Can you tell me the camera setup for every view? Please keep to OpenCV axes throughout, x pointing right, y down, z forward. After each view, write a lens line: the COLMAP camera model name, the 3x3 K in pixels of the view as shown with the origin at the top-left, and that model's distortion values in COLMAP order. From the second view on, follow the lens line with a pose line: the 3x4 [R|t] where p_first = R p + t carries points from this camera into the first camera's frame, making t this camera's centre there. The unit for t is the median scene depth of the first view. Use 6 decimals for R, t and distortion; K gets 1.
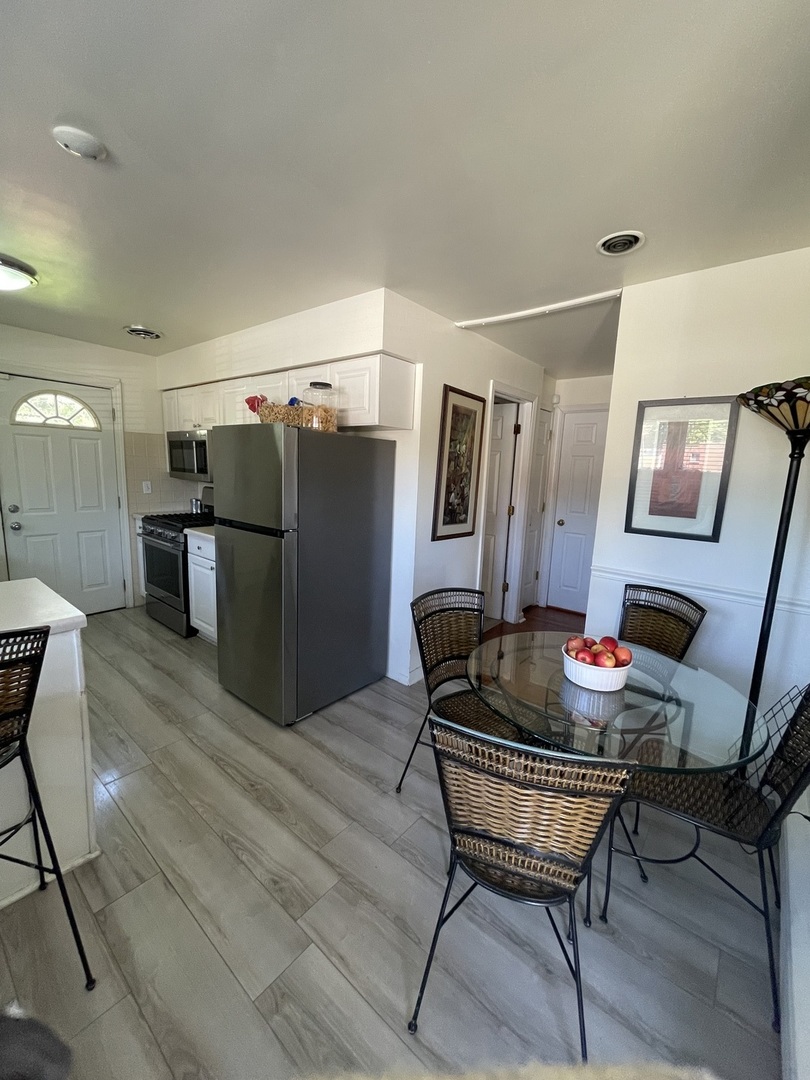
lens RADIAL K [[433.8, 0, 406.5], [0, 433.8, 538.1], [0, 0, 1]] dist [-0.000871, -0.000231]
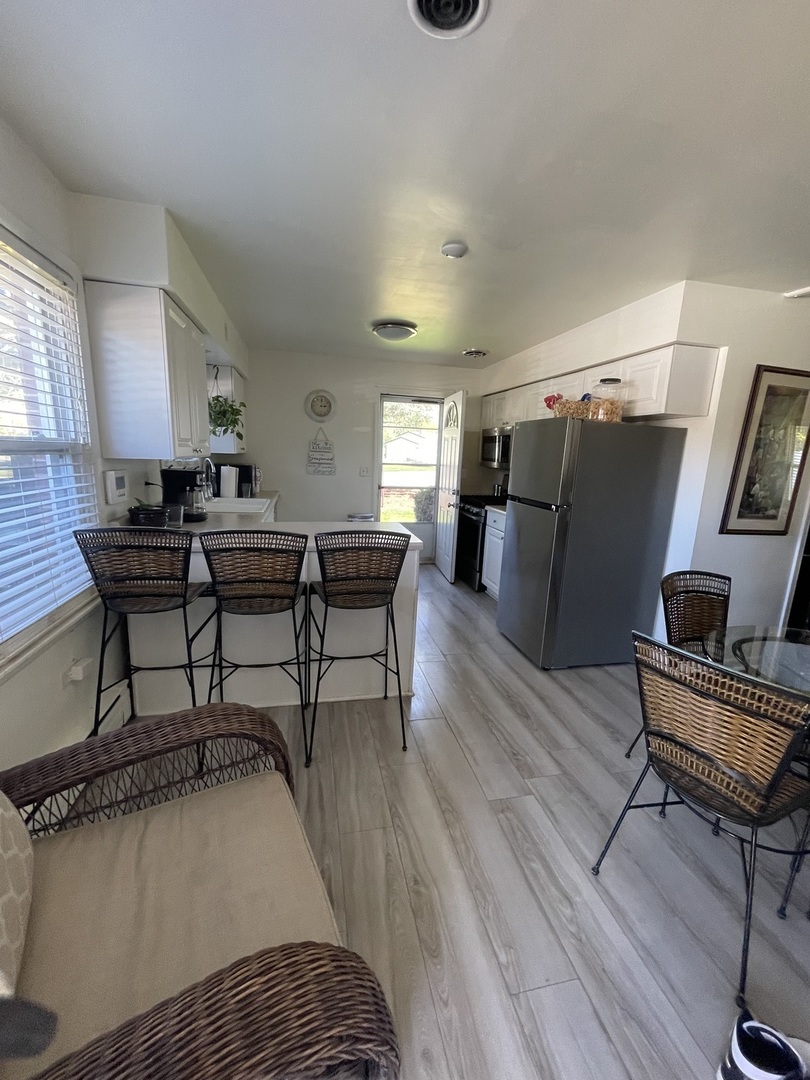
lens RADIAL K [[434.0, 0, 405.8], [0, 434.0, 536.8], [0, 0, 1]] dist [-0.000427, 0.000093]
pose [[0.786555, 0.111430, -0.607384, 0.101124], [-0.108767, 0.993206, 0.041360, 0.052444], [0.607866, 0.033531, 0.793331, -0.175265]]
